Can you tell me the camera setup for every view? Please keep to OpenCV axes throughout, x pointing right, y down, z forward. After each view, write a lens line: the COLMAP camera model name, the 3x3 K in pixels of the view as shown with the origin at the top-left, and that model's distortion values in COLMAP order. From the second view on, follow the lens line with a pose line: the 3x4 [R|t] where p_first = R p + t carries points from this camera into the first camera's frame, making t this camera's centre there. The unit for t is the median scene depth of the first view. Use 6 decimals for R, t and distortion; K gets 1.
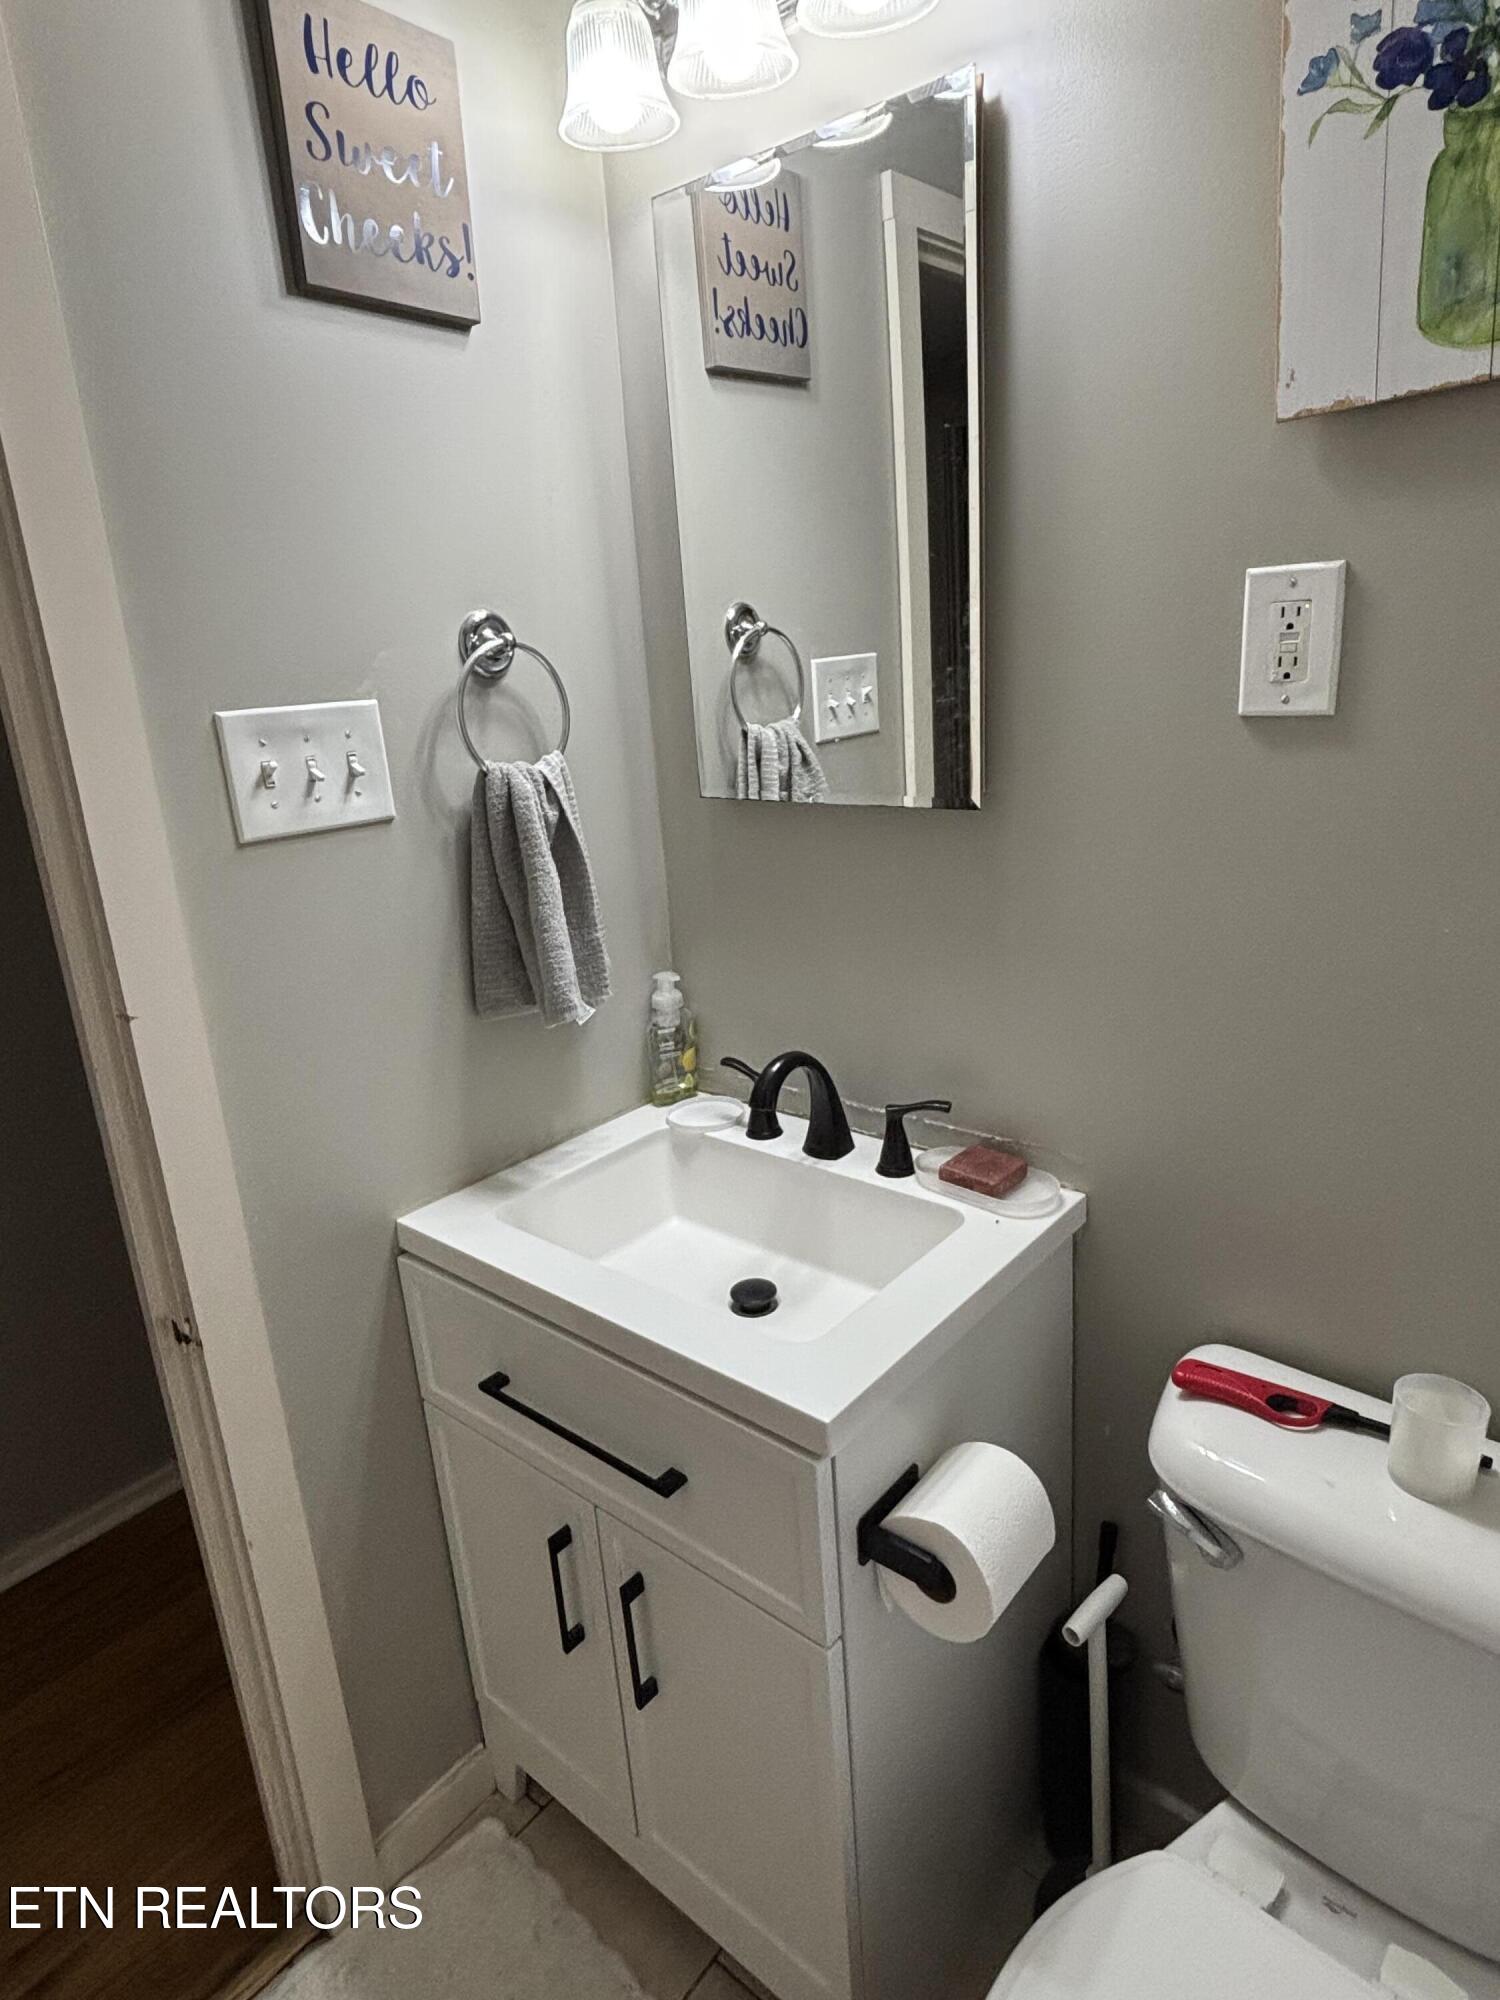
lens RADIAL K [[1172.2, 0, 750.6], [0, 1172.2, 989.9], [0, 0, 1]] dist [-0.000699, 0.000351]
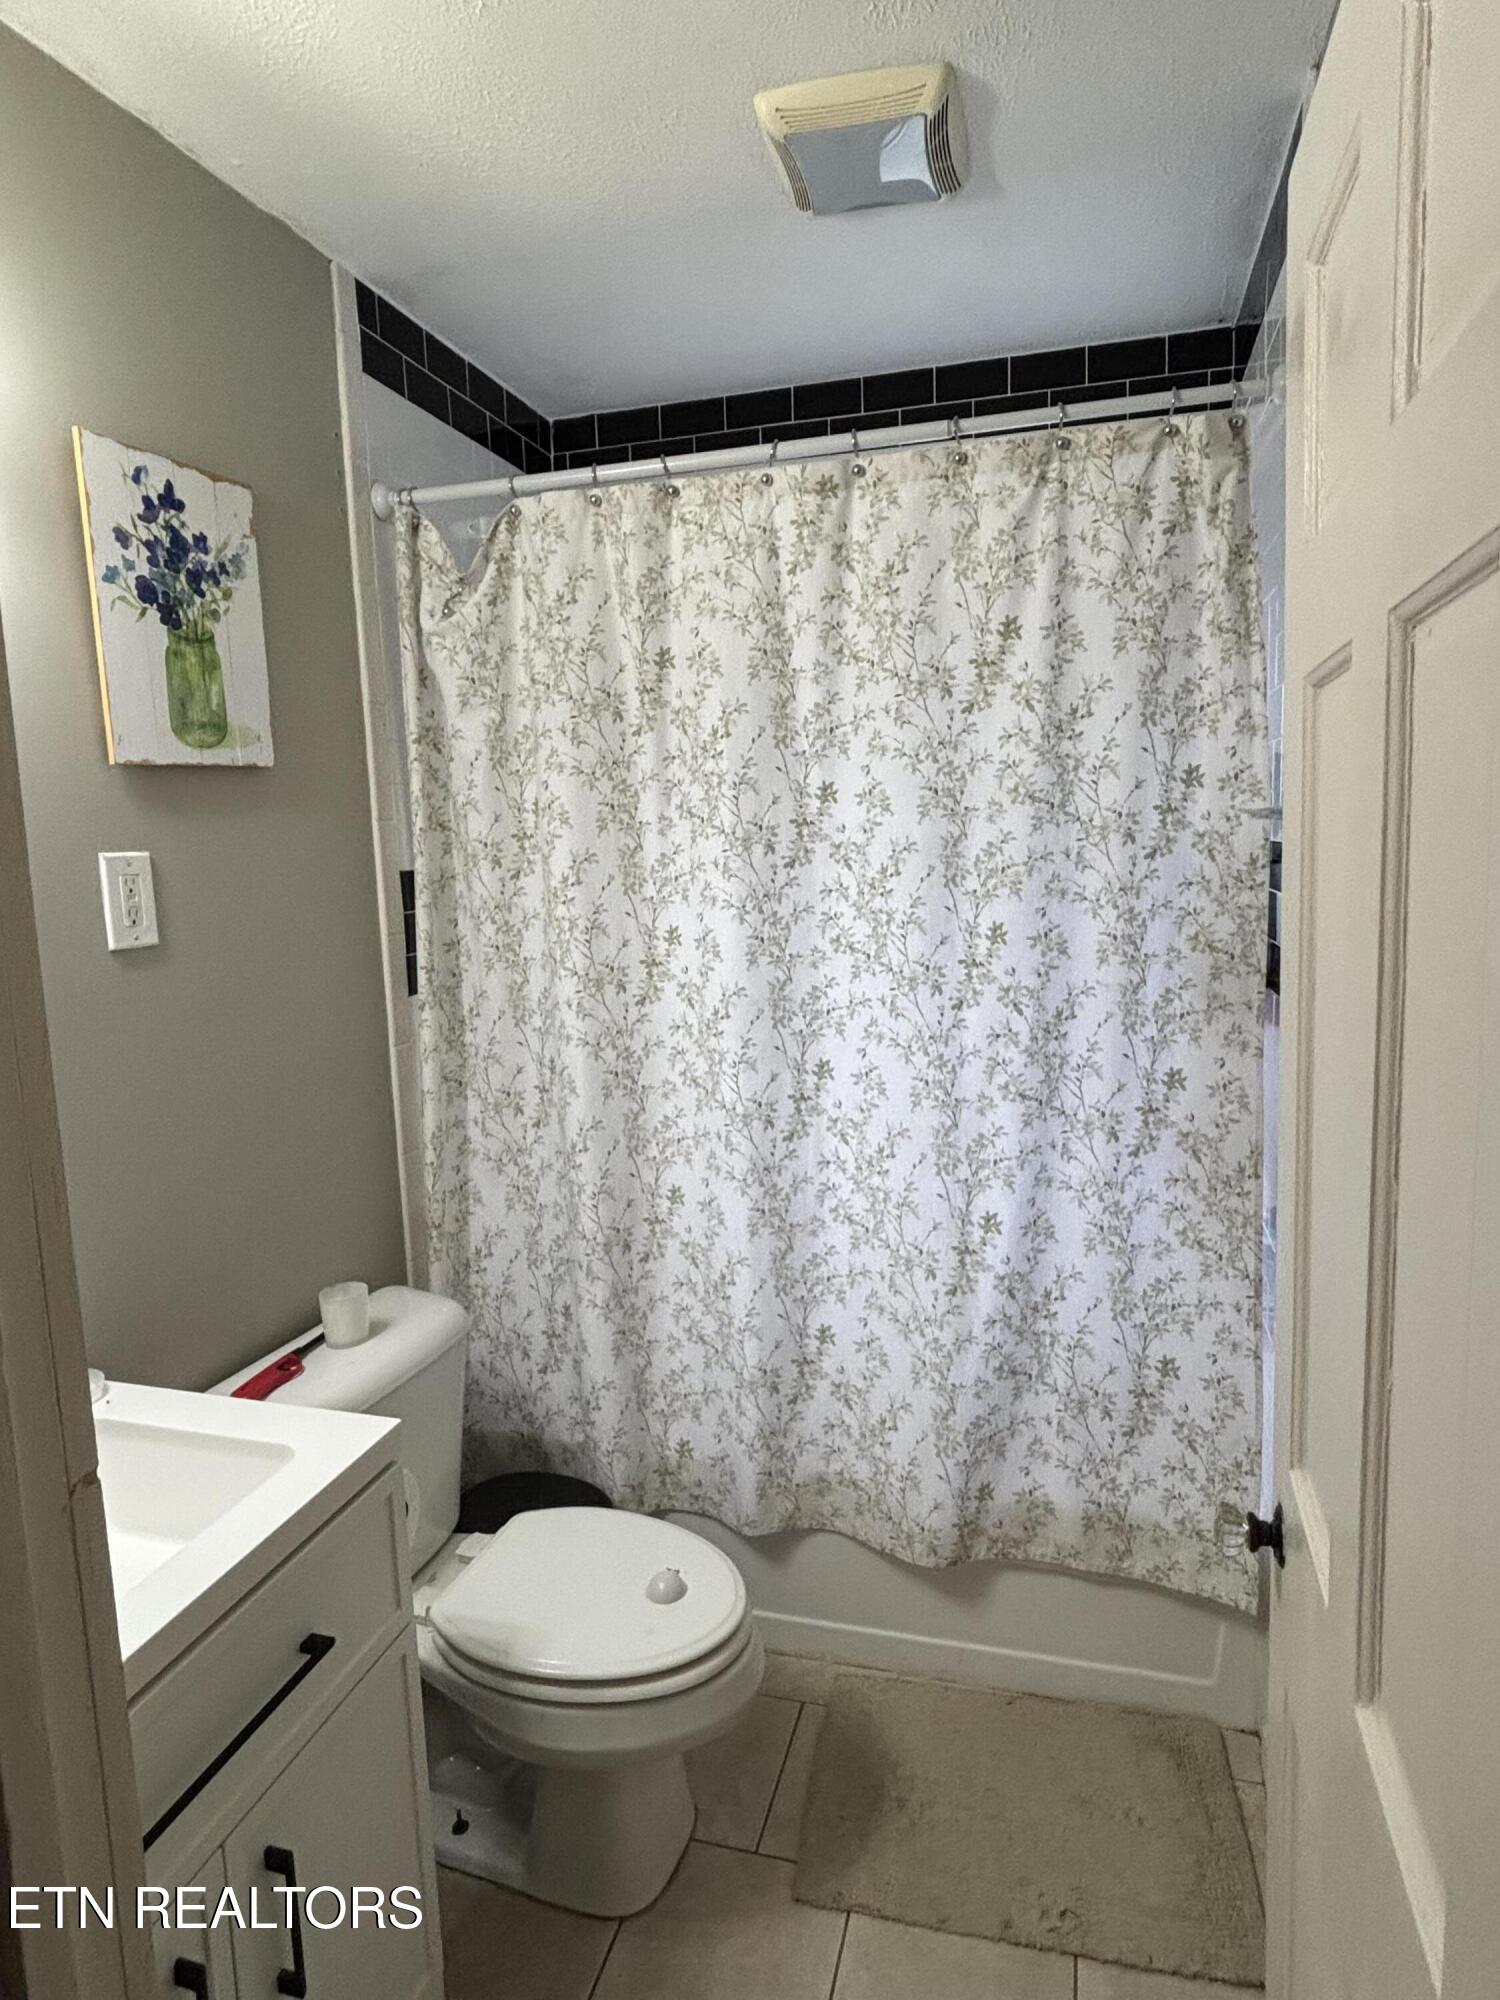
lens RADIAL K [[1172.2, 0, 750.1], [0, 1172.2, 995.6], [0, 0, 1]] dist [-0.000699, 0.000351]
pose [[-0.409524, -0.041641, 0.911348, -1.473599], [0.317404, 0.930045, 0.185125, -0.243239], [-0.855304, 0.365079, -0.367659, 1.068375]]
